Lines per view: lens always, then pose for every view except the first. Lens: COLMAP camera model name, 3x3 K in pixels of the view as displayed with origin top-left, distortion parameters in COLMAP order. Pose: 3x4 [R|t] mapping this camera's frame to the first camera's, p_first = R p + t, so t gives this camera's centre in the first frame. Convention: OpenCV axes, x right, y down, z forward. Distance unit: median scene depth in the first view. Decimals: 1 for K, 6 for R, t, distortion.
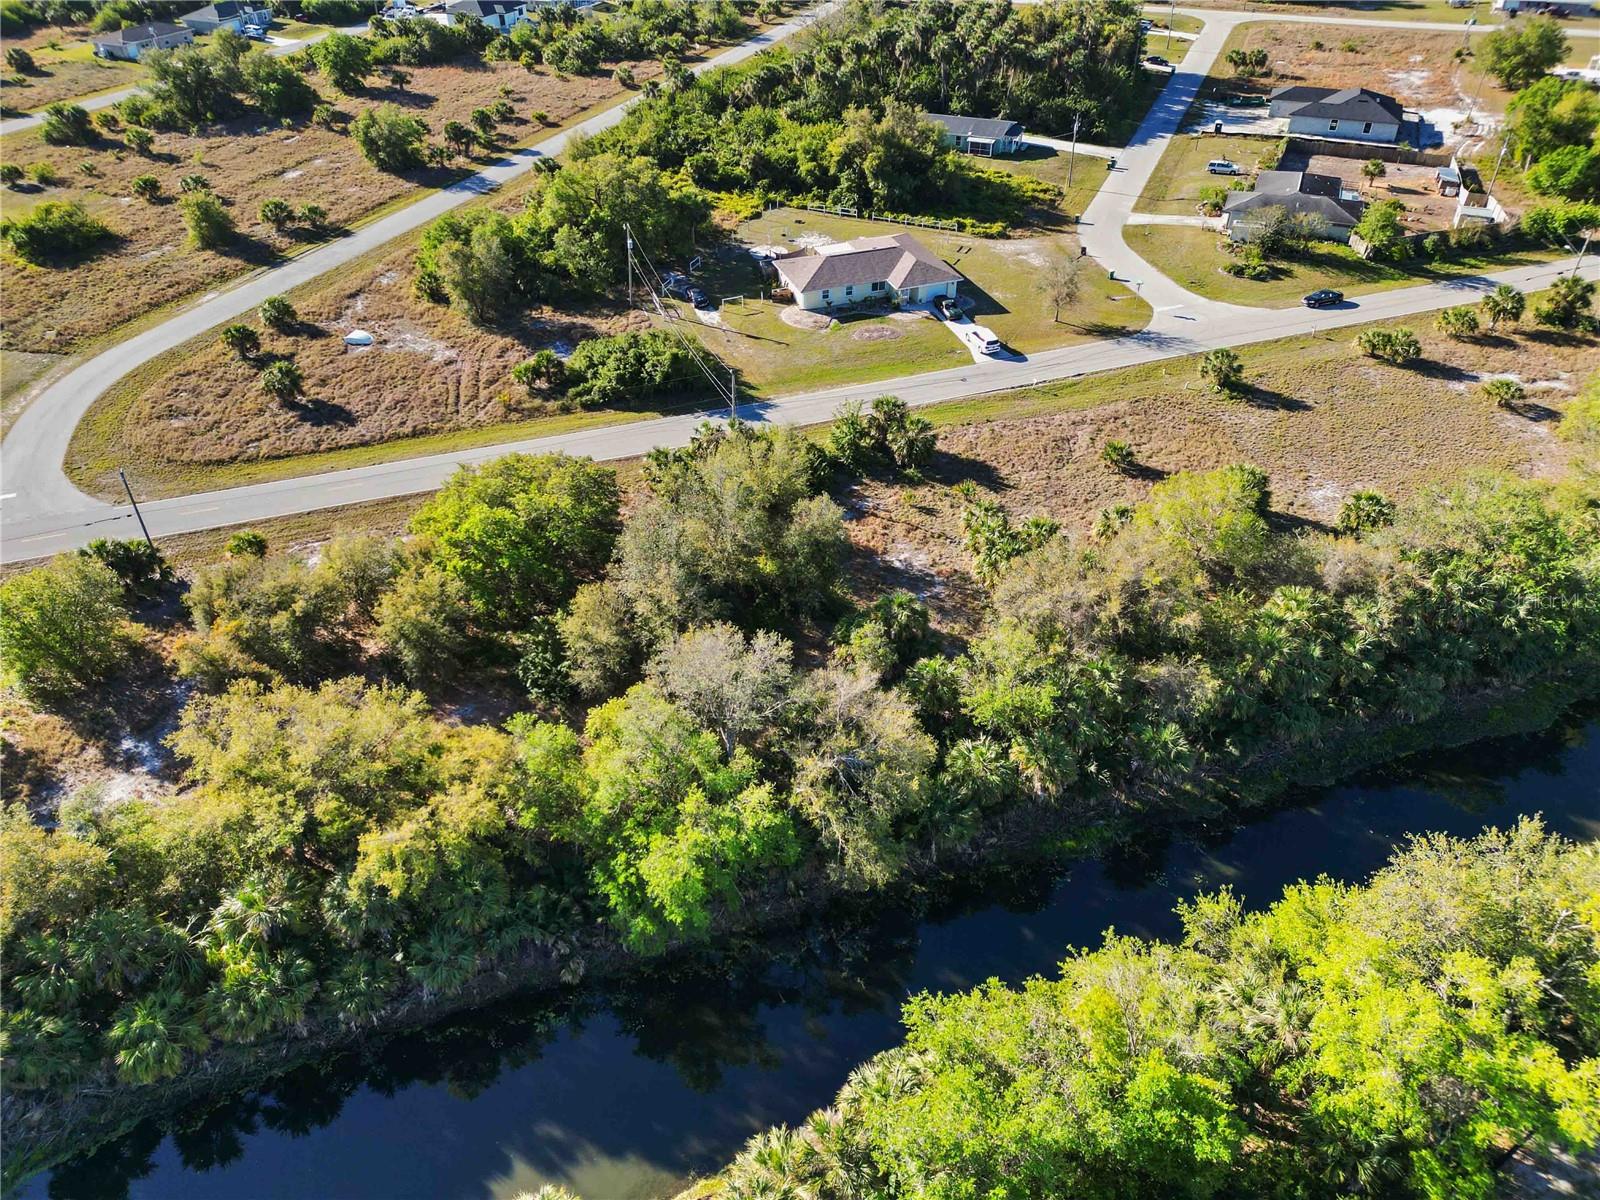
lens RADIAL K [[1111.9, 0, 795.6], [0, 1111.9, 597.7], [0, 0, 1]] dist [0.074165, -0.069057]
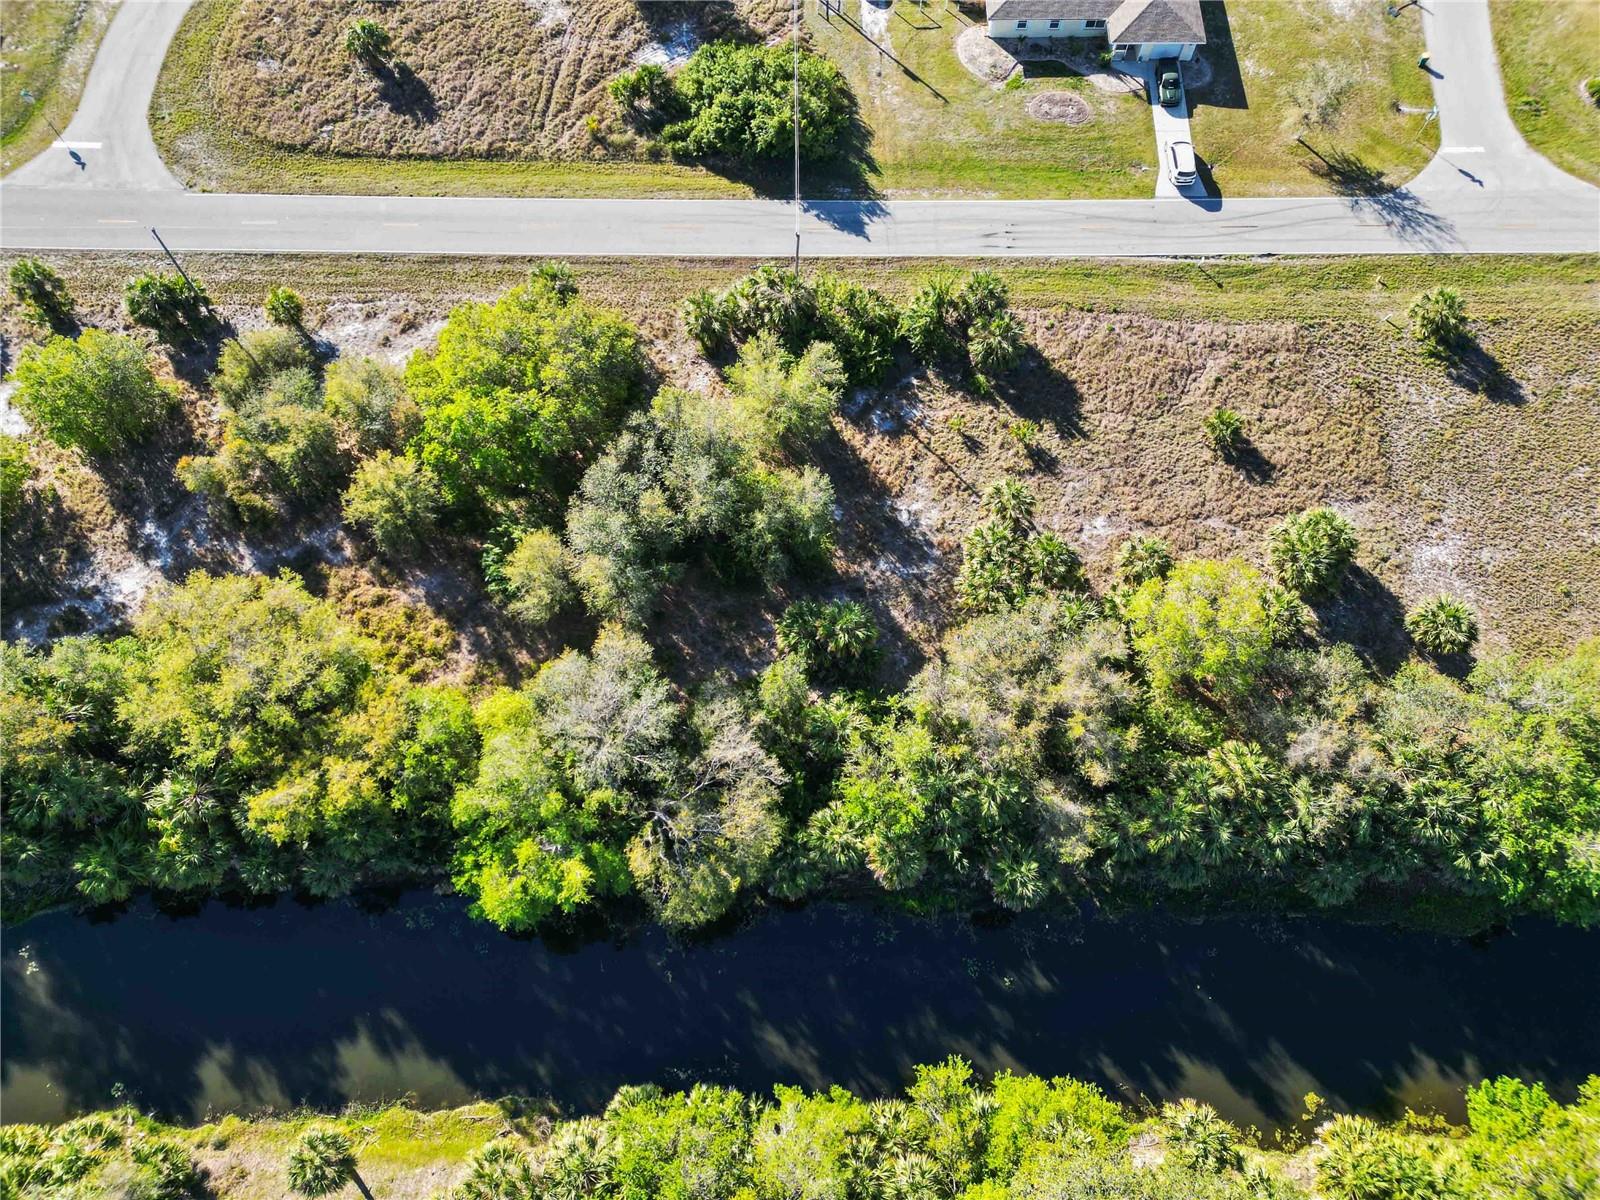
lens RADIAL K [[1111.9, 0, 795.6], [0, 1111.9, 597.7], [0, 0, 1]] dist [0.074165, -0.069057]
pose [[0.942508, 0.309561, -0.125898, 0.108150], [-0.210394, 0.842361, 0.496147, -0.311438], [0.259640, -0.441134, 0.859062, 0.108411]]
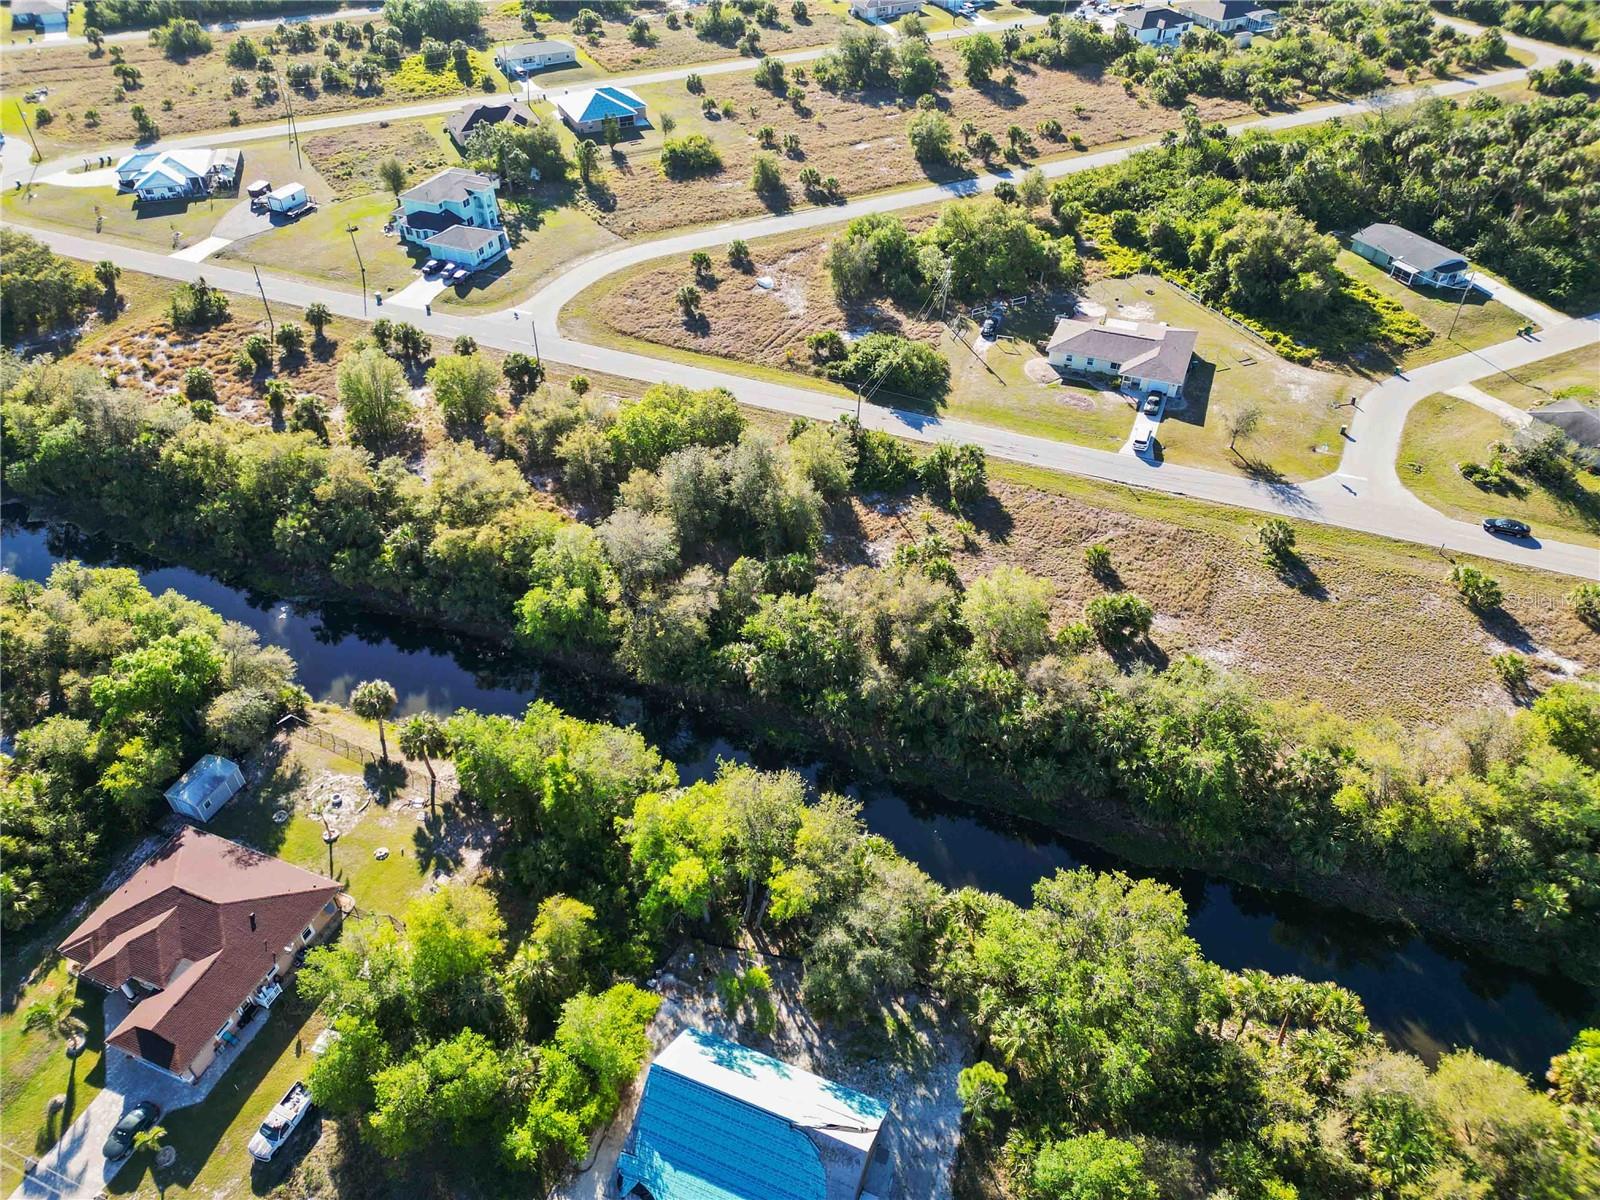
lens RADIAL K [[1111.9, 0, 795.6], [0, 1111.9, 597.7], [0, 0, 1]] dist [0.074165, -0.069057]
pose [[0.744868, 0.438137, -0.503198, 0.571927], [-0.405021, 0.896247, 0.180827, -0.146085], [0.530217, 0.069113, 0.845041, -0.188228]]
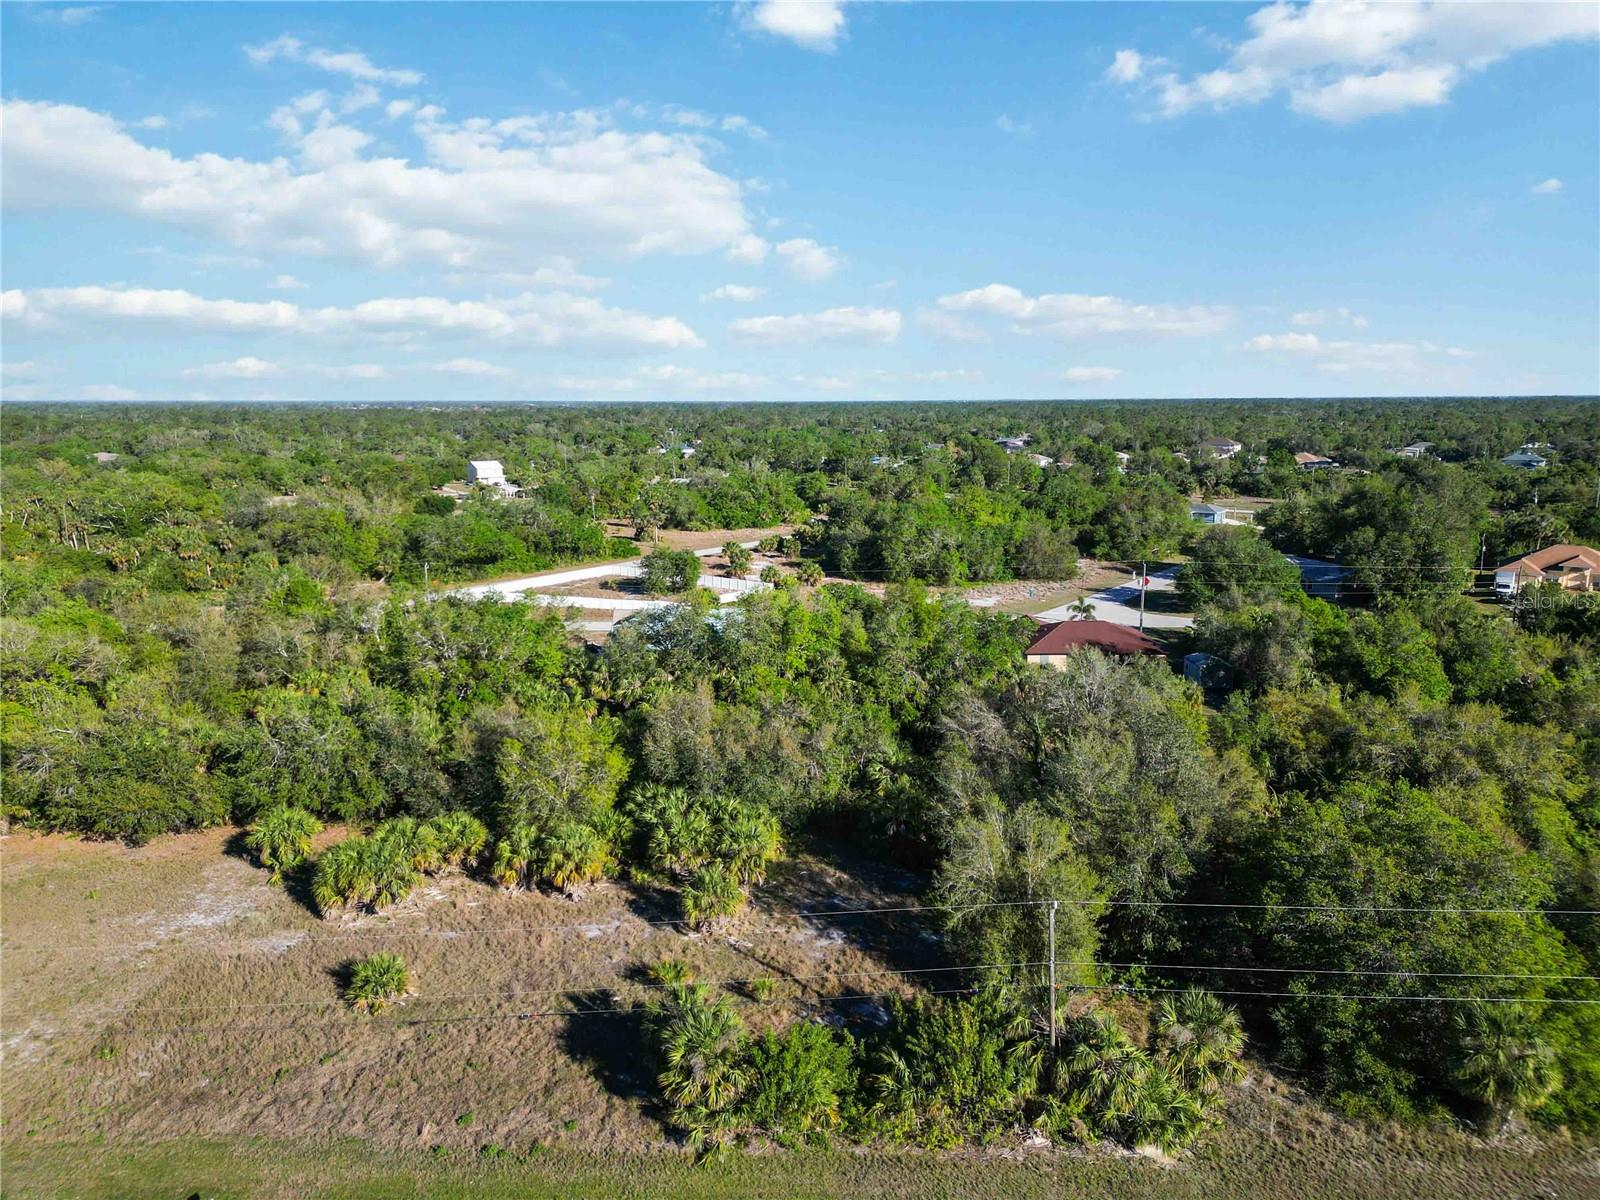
lens RADIAL K [[1133.5, 0, 795.1], [0, 1133.5, 597.4], [0, 0, 1]] dist [0.080577, -0.076883]
pose [[-0.946845, -0.043259, 0.318768, -0.083011], [0.205129, 0.682130, 0.701870, -0.533936], [-0.247804, 0.729950, -0.636998, 0.989538]]
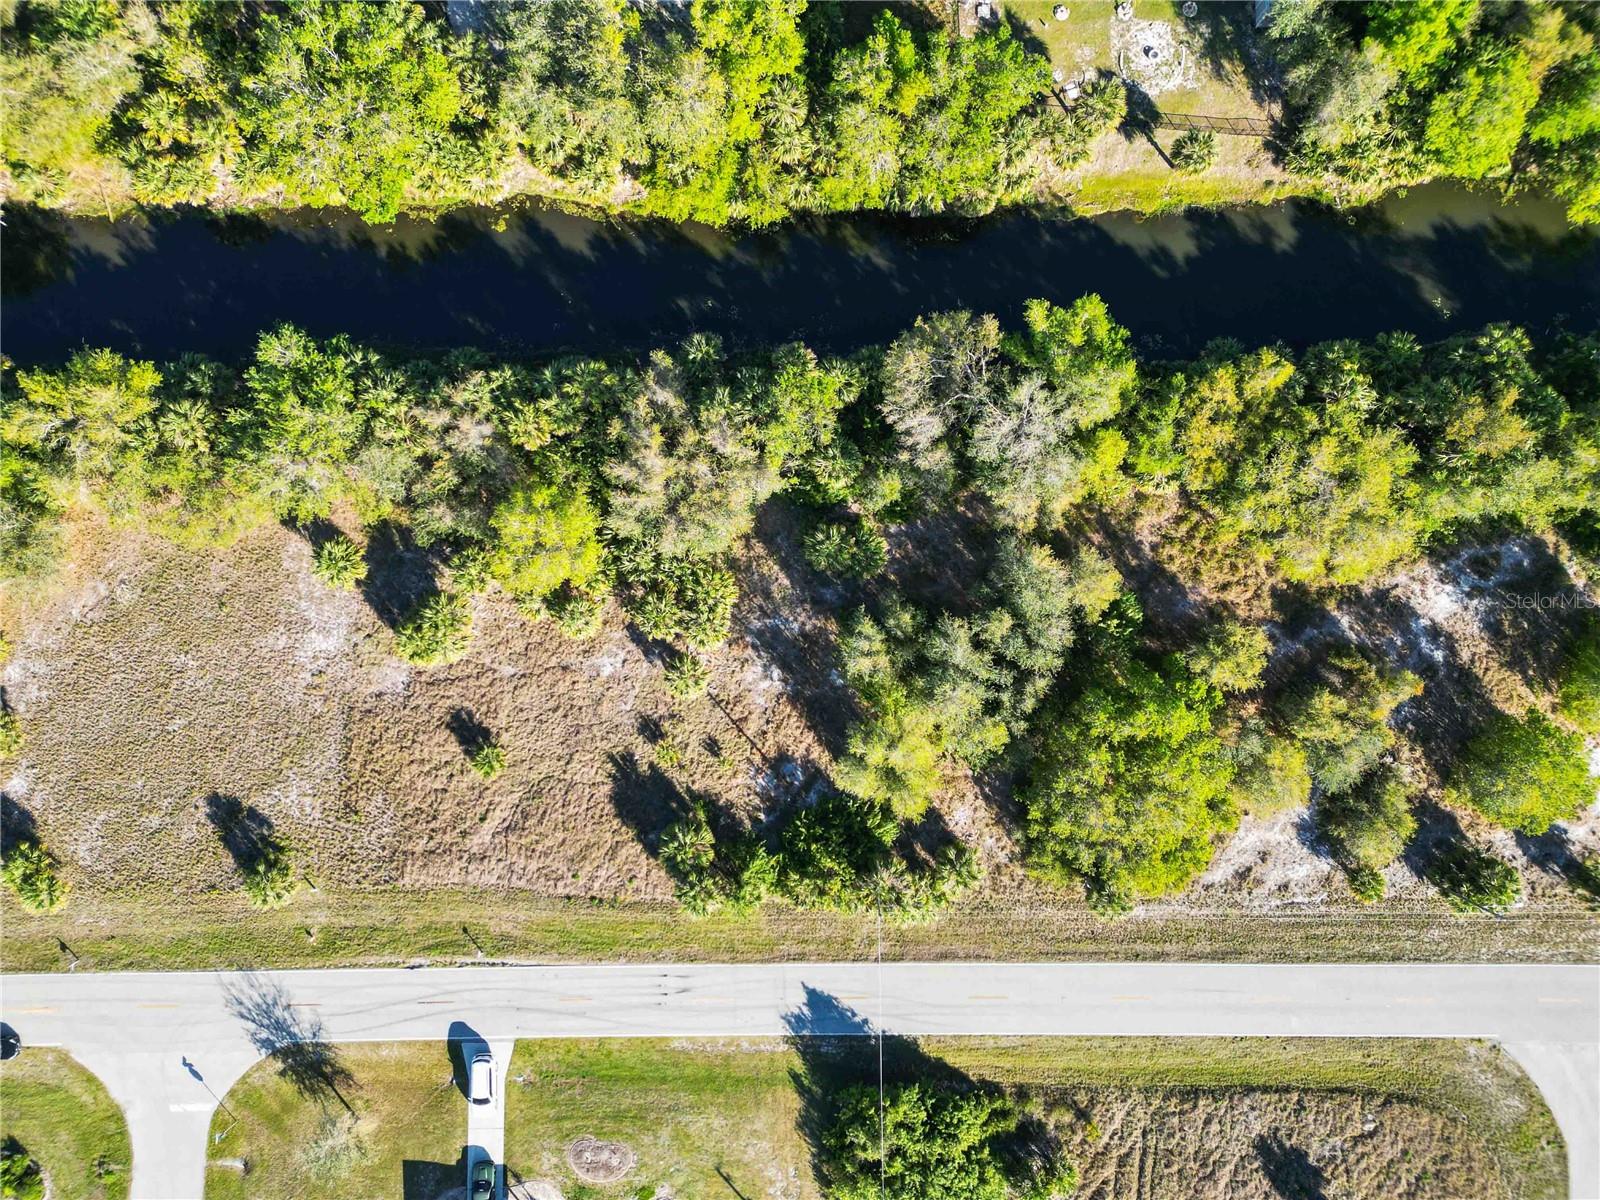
lens RADIAL K [[1111.9, 0, 795.6], [0, 1111.9, 597.7], [0, 0, 1]] dist [0.074165, -0.069057]
pose [[-0.945945, -0.323618, 0.021411, 0.056189], [0.211217, -0.564605, 0.797878, -0.623615], [-0.246119, 0.759271, 0.602439, 0.223311]]
